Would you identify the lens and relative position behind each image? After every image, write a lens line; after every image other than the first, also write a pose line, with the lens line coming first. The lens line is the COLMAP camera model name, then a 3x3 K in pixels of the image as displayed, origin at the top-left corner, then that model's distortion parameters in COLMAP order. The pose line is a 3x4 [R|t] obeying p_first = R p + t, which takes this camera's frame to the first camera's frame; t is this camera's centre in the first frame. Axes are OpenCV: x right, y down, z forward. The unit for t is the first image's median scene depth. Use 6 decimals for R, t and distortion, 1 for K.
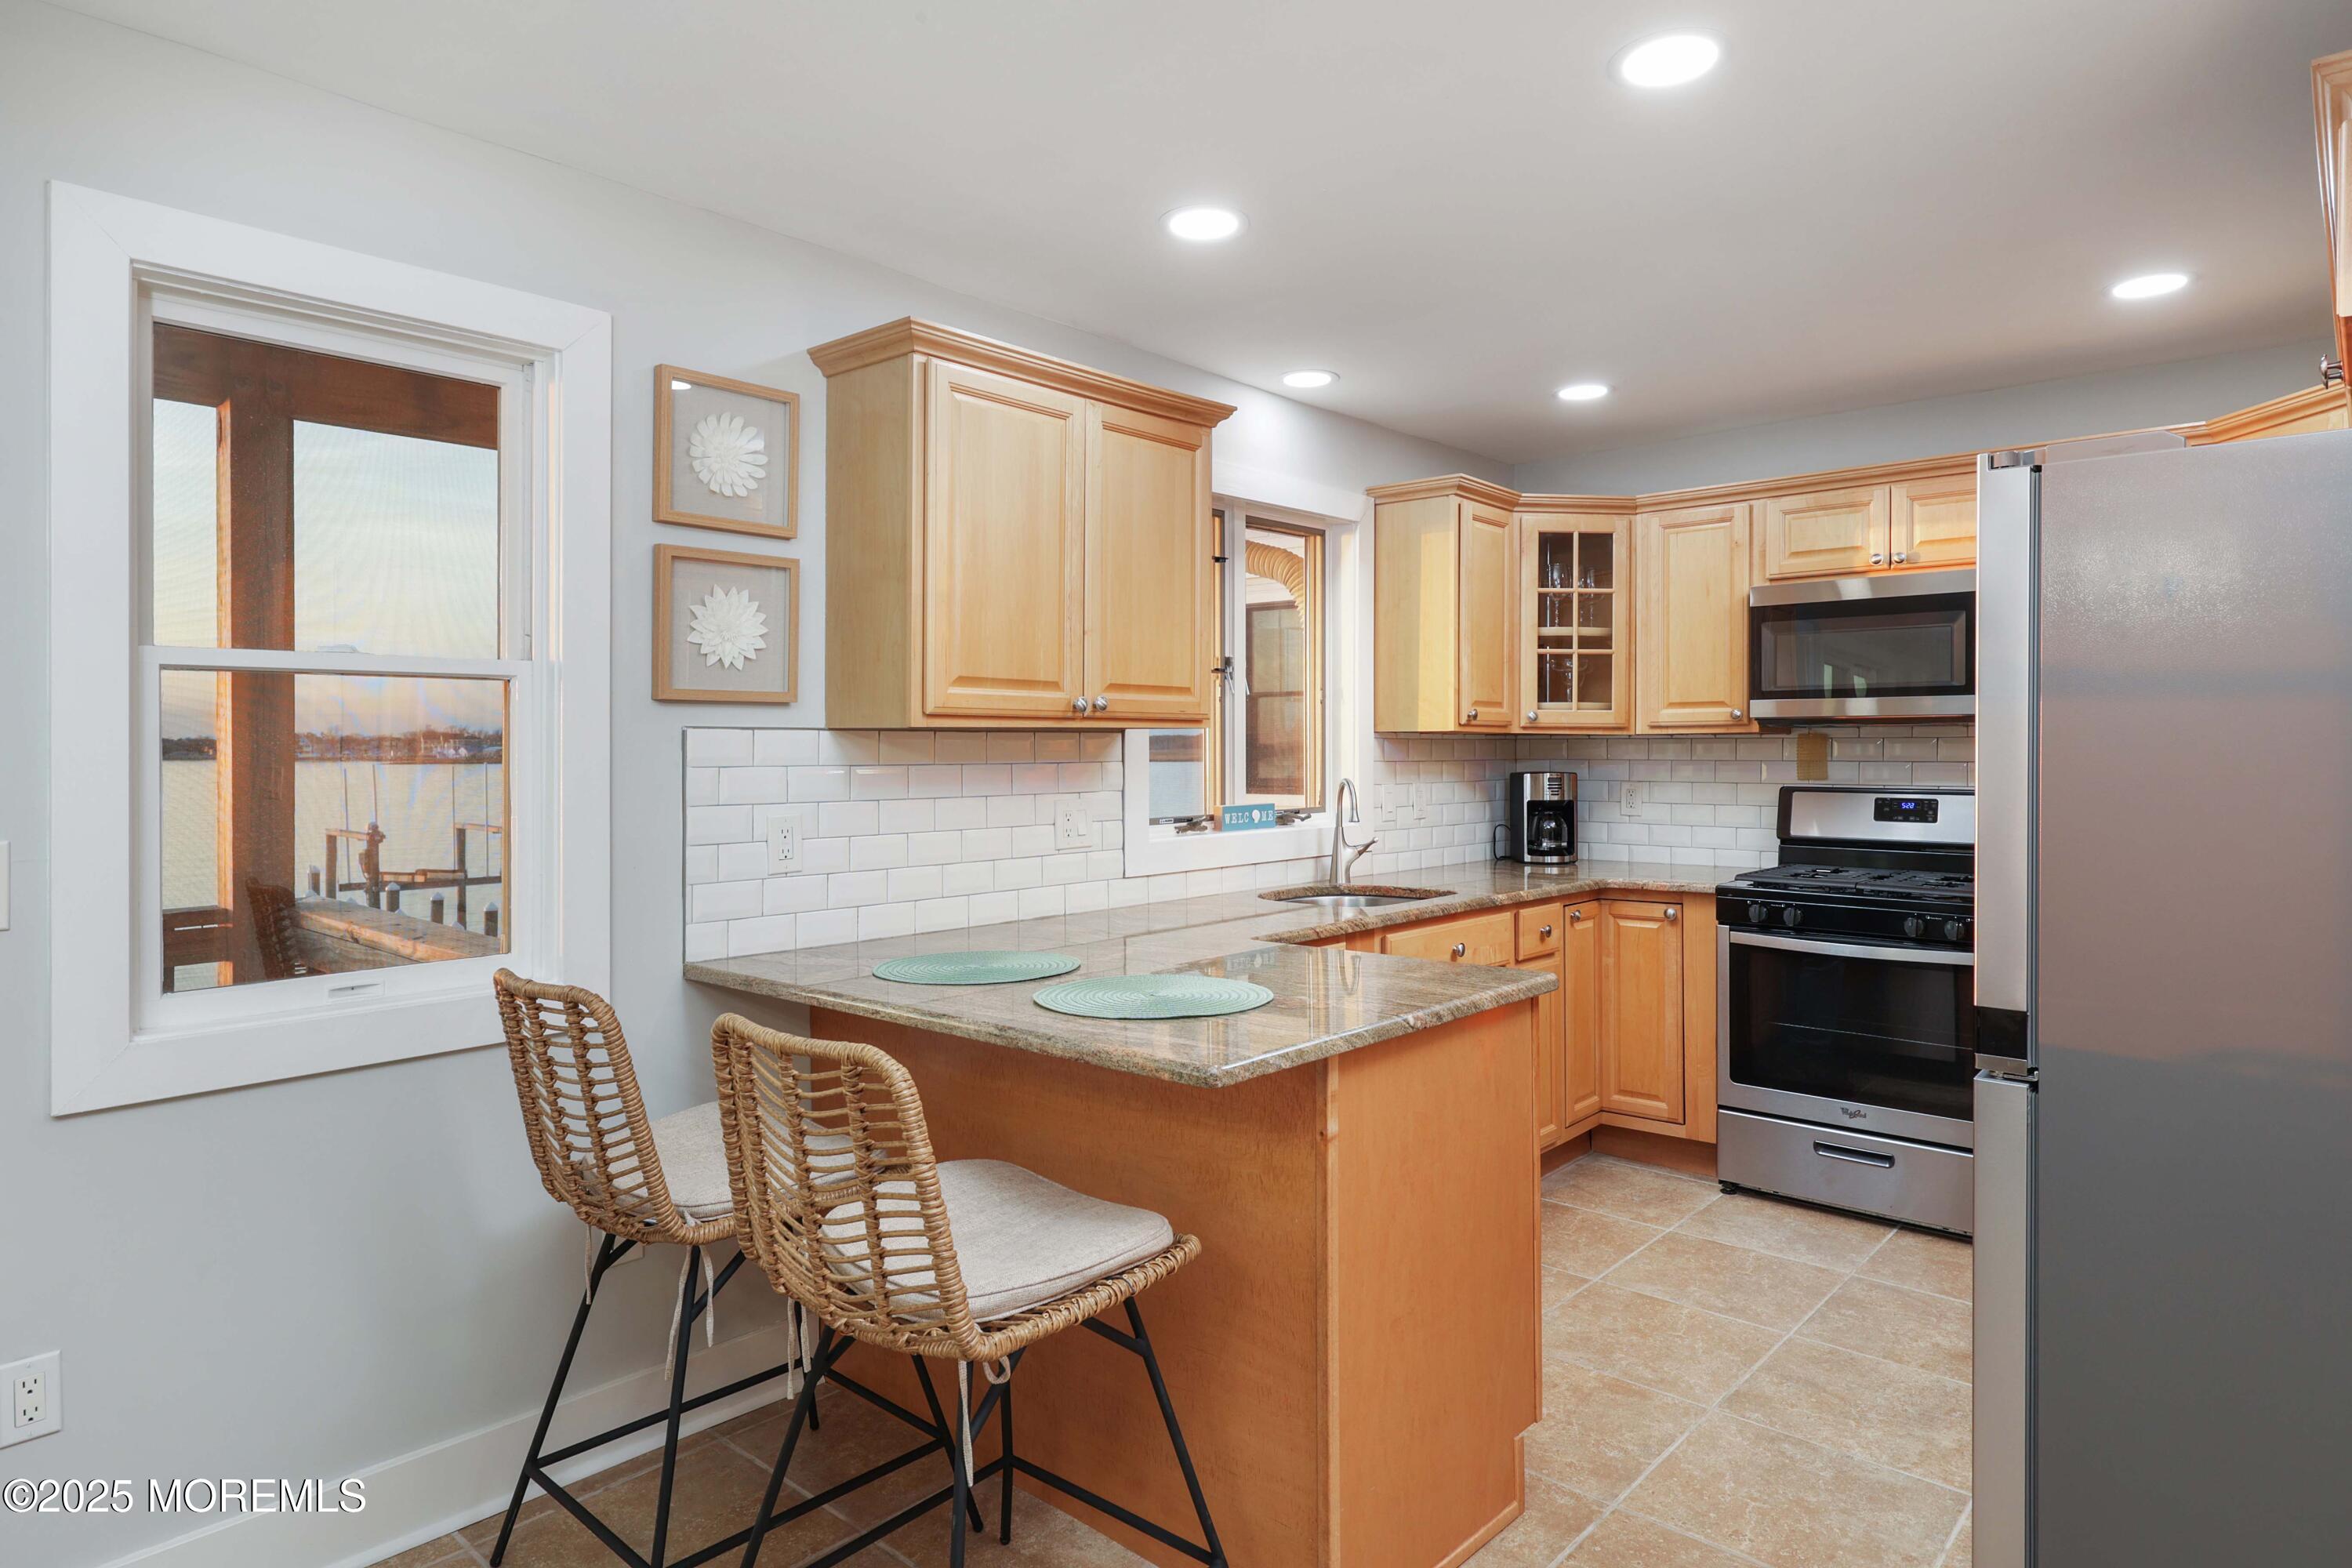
lens RADIAL K [[1304.4, 0, 1179.8], [0, 1304.4, 755.5], [0, 0, 1]] dist [0.000592, -0.003027]
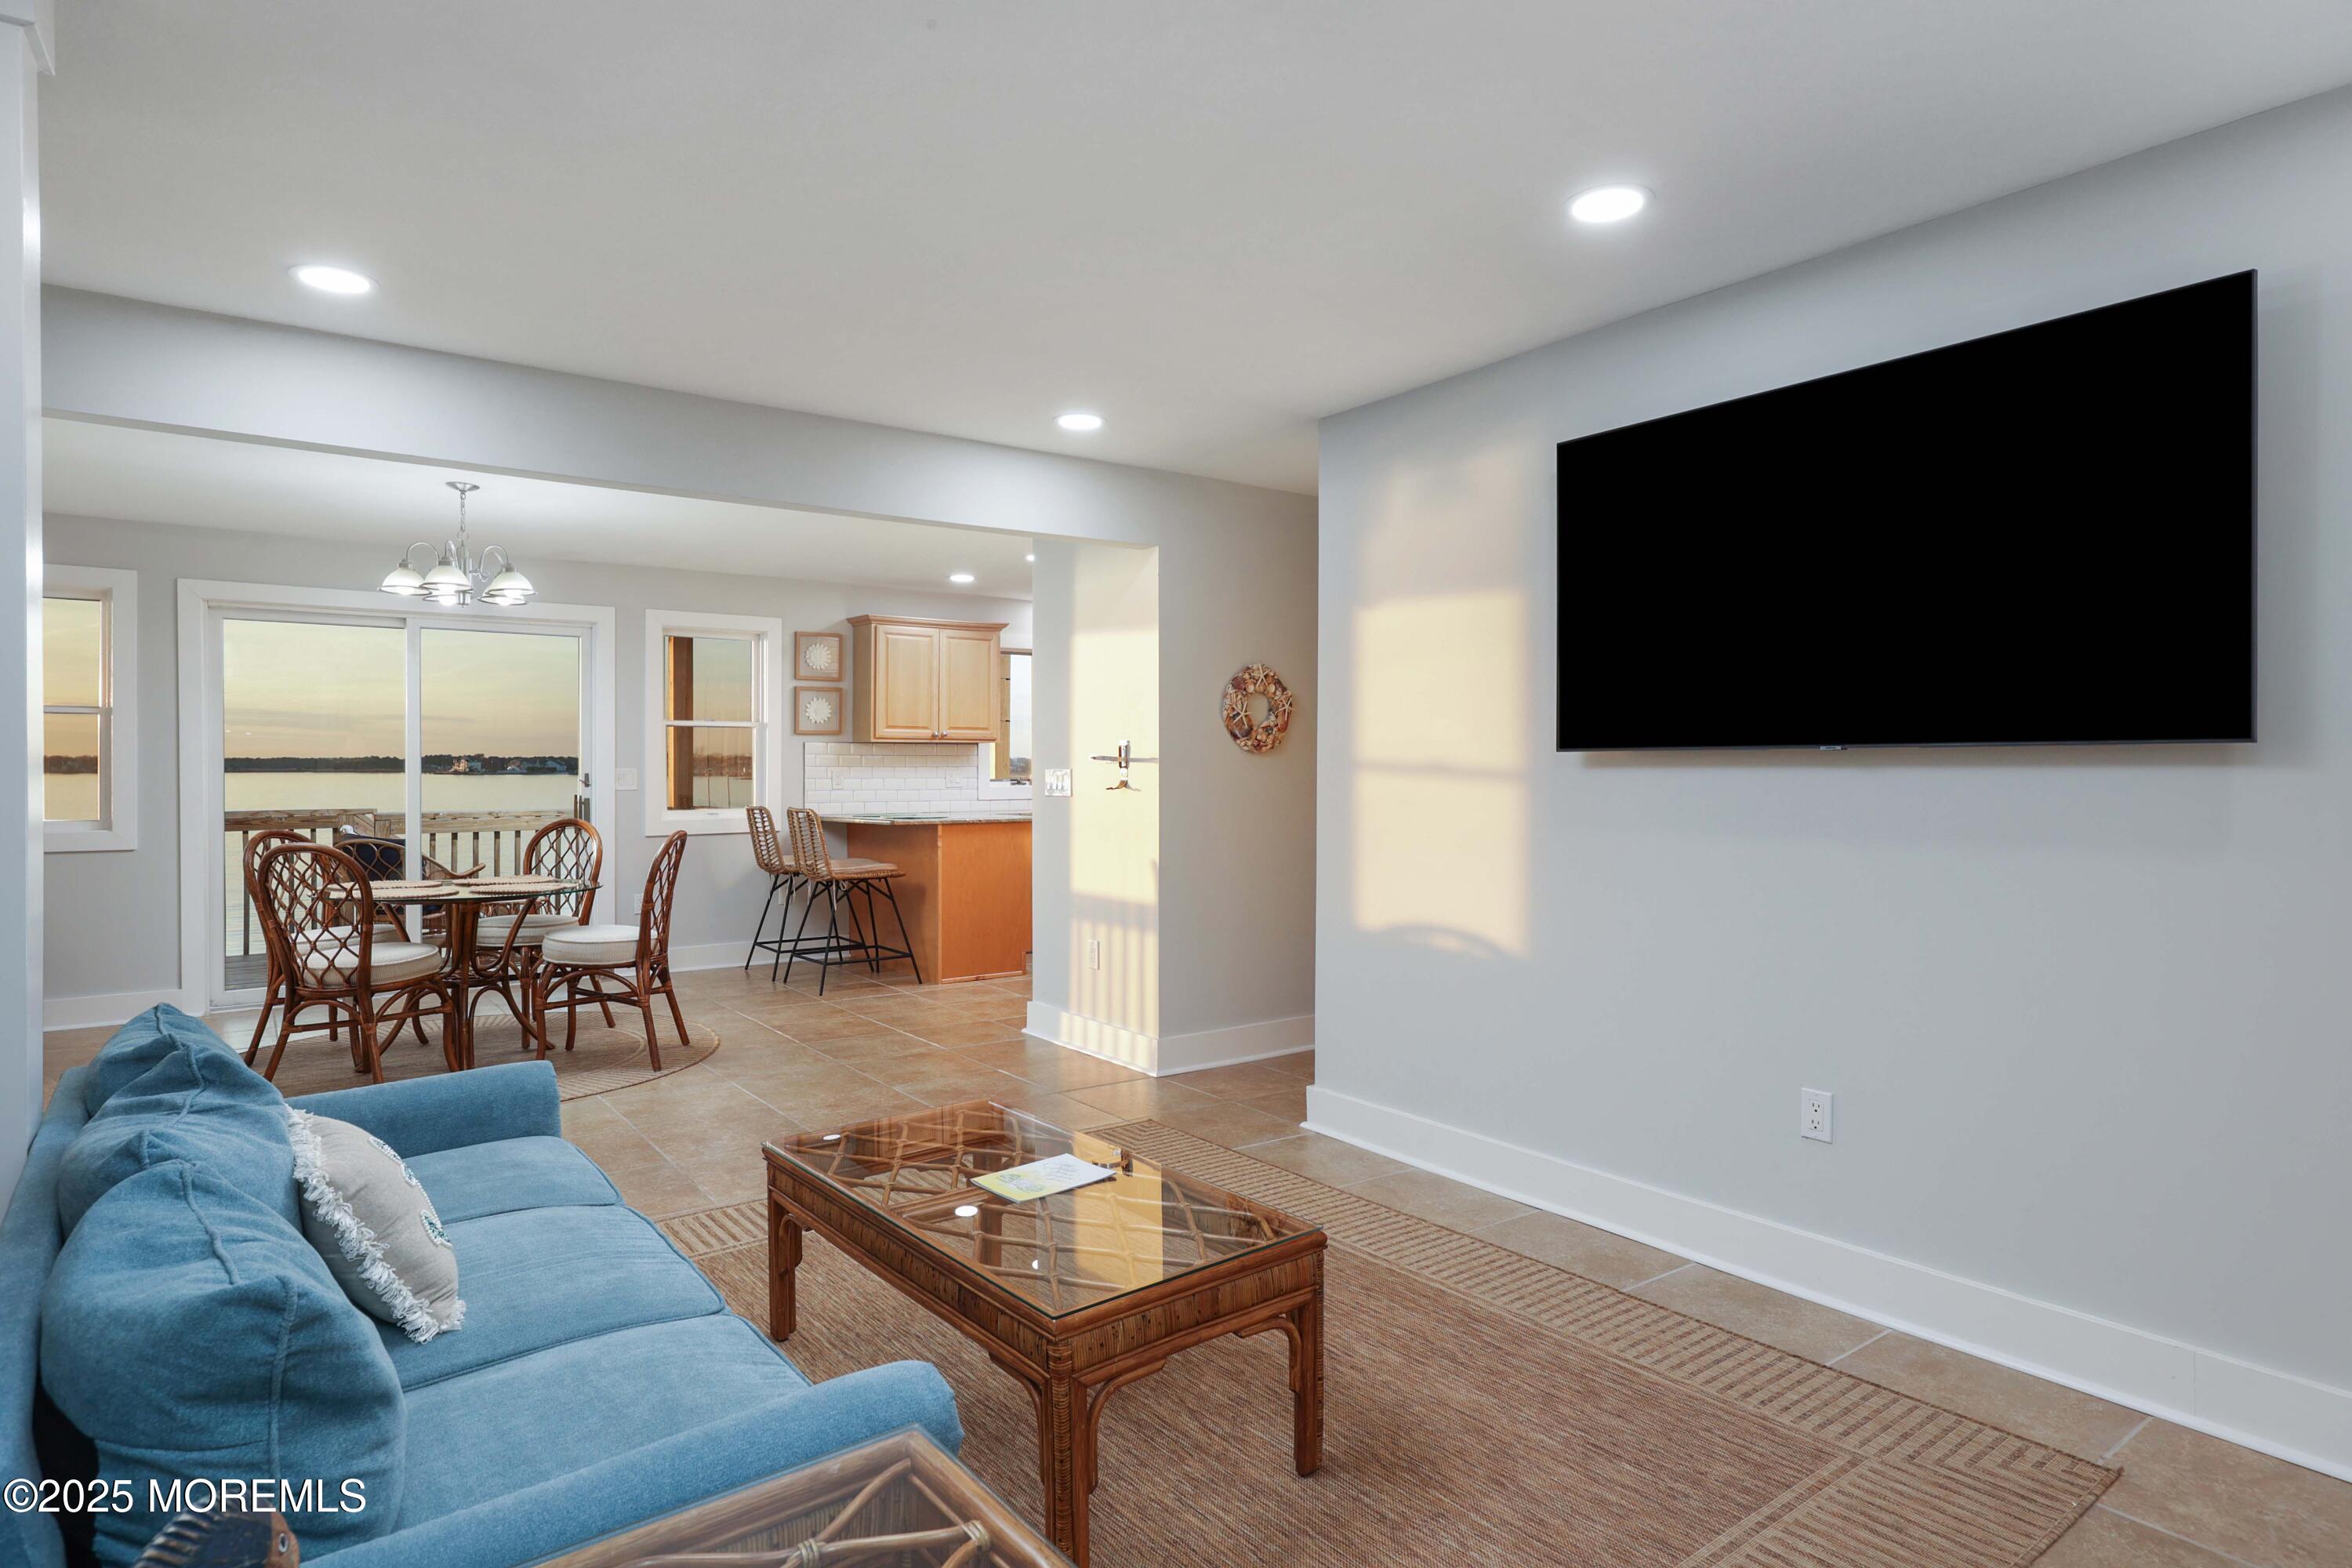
lens RADIAL K [[1220.8, 0, 1166.9], [0, 1220.8, 770.9], [0, 0, 1]] dist [0.001323, 0.000665]
pose [[0.978448, 0.001789, -0.206484, 0.746512], [-0.002201, 0.999996, -0.001766, 0.035312], [0.206480, 0.002182, 0.978448, -1.178283]]
